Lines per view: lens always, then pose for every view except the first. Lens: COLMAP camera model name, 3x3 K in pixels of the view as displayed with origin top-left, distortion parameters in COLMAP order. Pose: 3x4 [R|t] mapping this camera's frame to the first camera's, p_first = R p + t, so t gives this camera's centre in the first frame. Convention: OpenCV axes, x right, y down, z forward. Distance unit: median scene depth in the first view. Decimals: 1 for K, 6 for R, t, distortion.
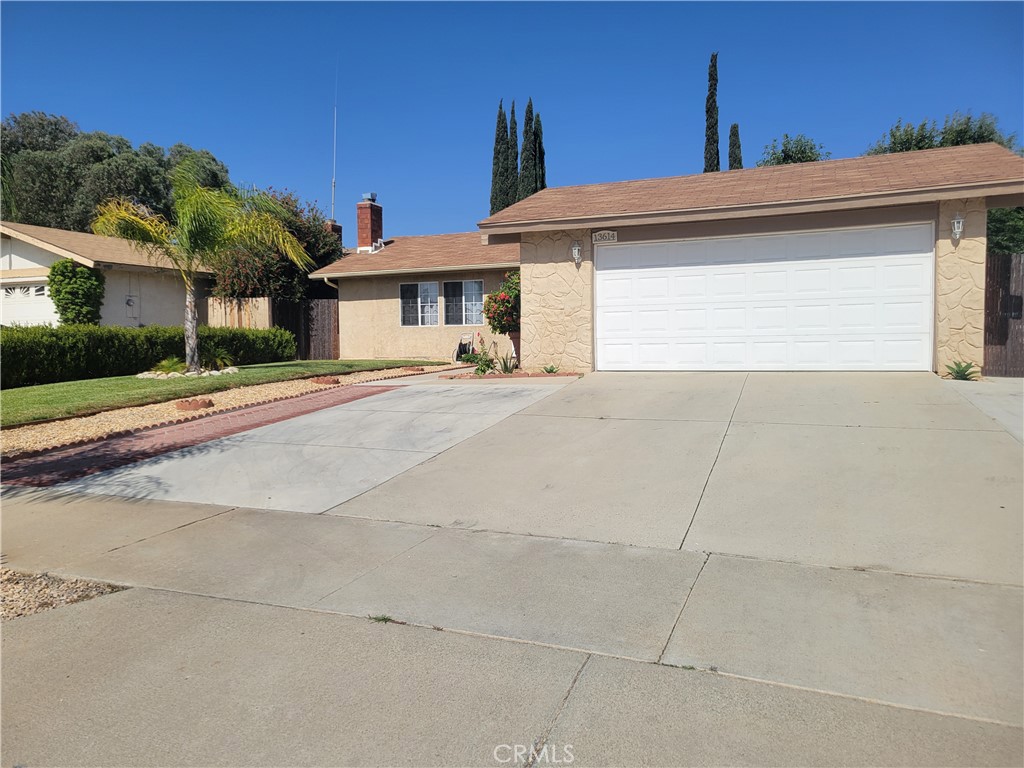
lens RADIAL K [[771.1, 0, 508.0], [0, 771.1, 385.6], [0, 0, 1]] dist [0.053689, -0.031994]
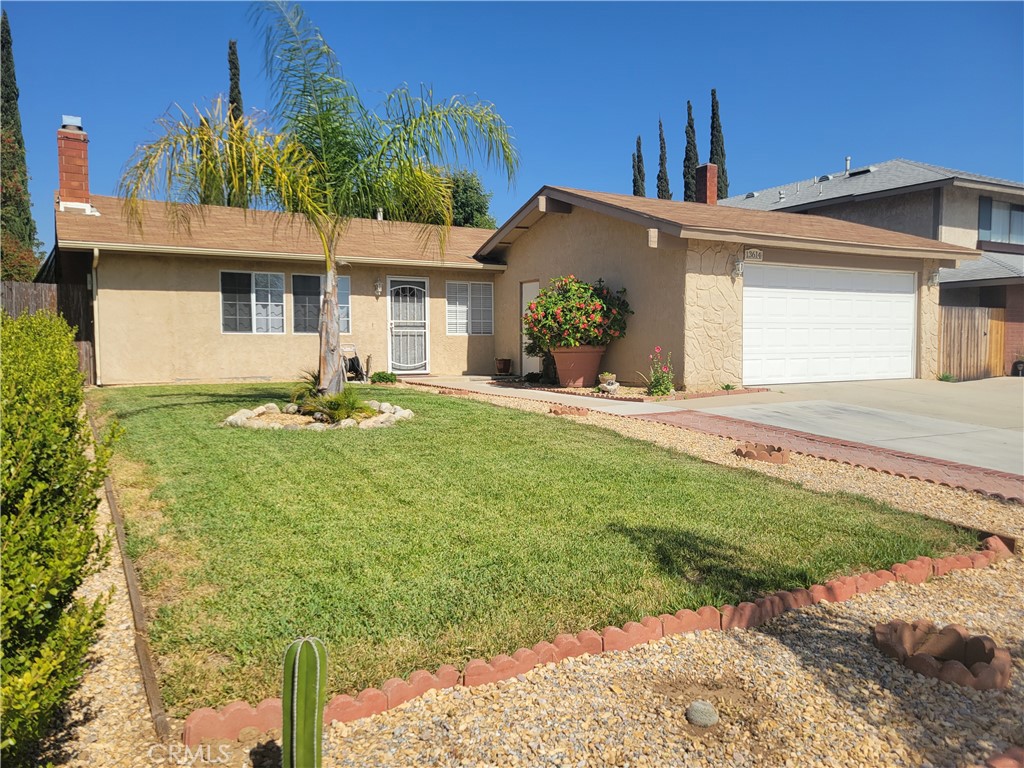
lens RADIAL K [[771.1, 0, 509.9], [0, 771.1, 381.5], [0, 0, 1]] dist [0.053689, -0.031994]
pose [[0.605776, -0.023419, 0.795290, -0.543709], [0.041255, 0.999147, -0.002002, -0.022347], [-0.794565, 0.034022, 0.606225, 0.393449]]
